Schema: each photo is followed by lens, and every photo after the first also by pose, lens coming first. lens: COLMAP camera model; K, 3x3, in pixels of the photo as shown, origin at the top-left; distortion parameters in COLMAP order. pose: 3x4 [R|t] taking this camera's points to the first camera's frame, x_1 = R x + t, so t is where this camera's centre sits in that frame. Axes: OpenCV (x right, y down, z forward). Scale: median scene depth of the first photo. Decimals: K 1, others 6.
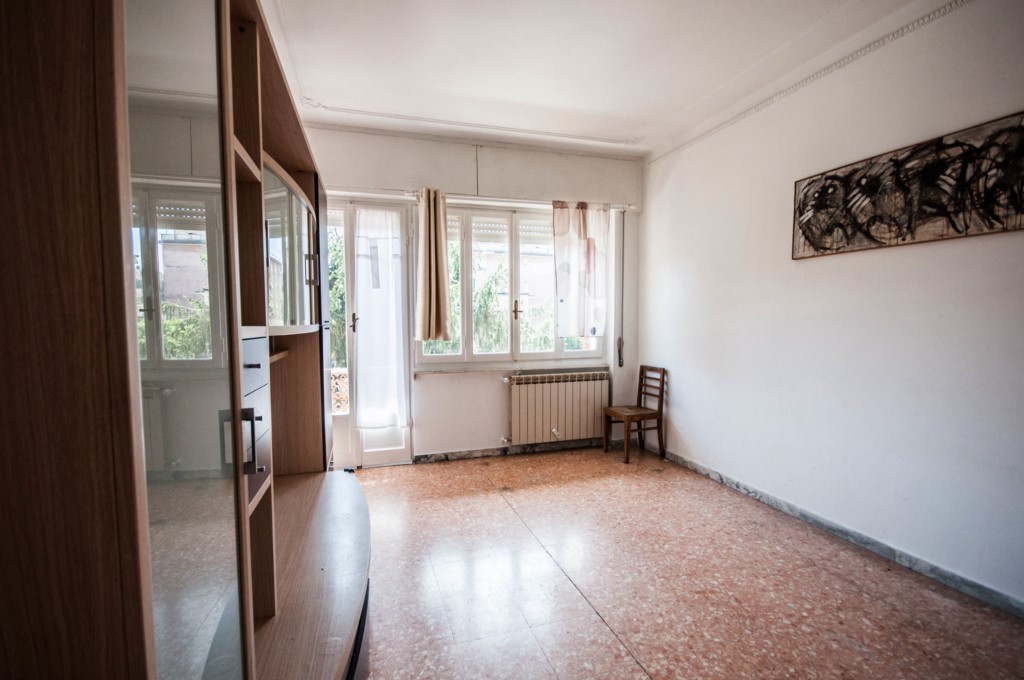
lens RADIAL K [[454.9, 0, 515.7], [0, 454.9, 340.6], [0, 0, 1]] dist [-0.006606, -0.003495]
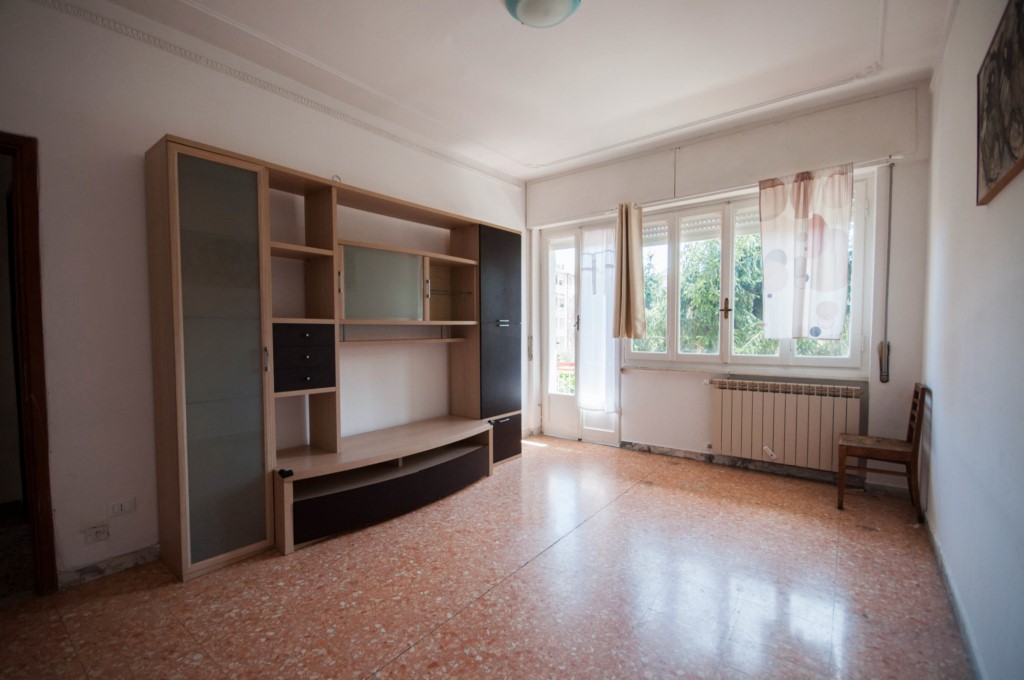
lens RADIAL K [[454.9, 0, 524.8], [0, 454.9, 342.0], [0, 0, 1]] dist [-0.006606, -0.003495]
pose [[0.577641, 0.024708, -0.815917, 0.537369], [-0.033244, 0.999425, 0.006730, 0.008220], [0.815614, 0.023237, 0.578130, 0.140260]]
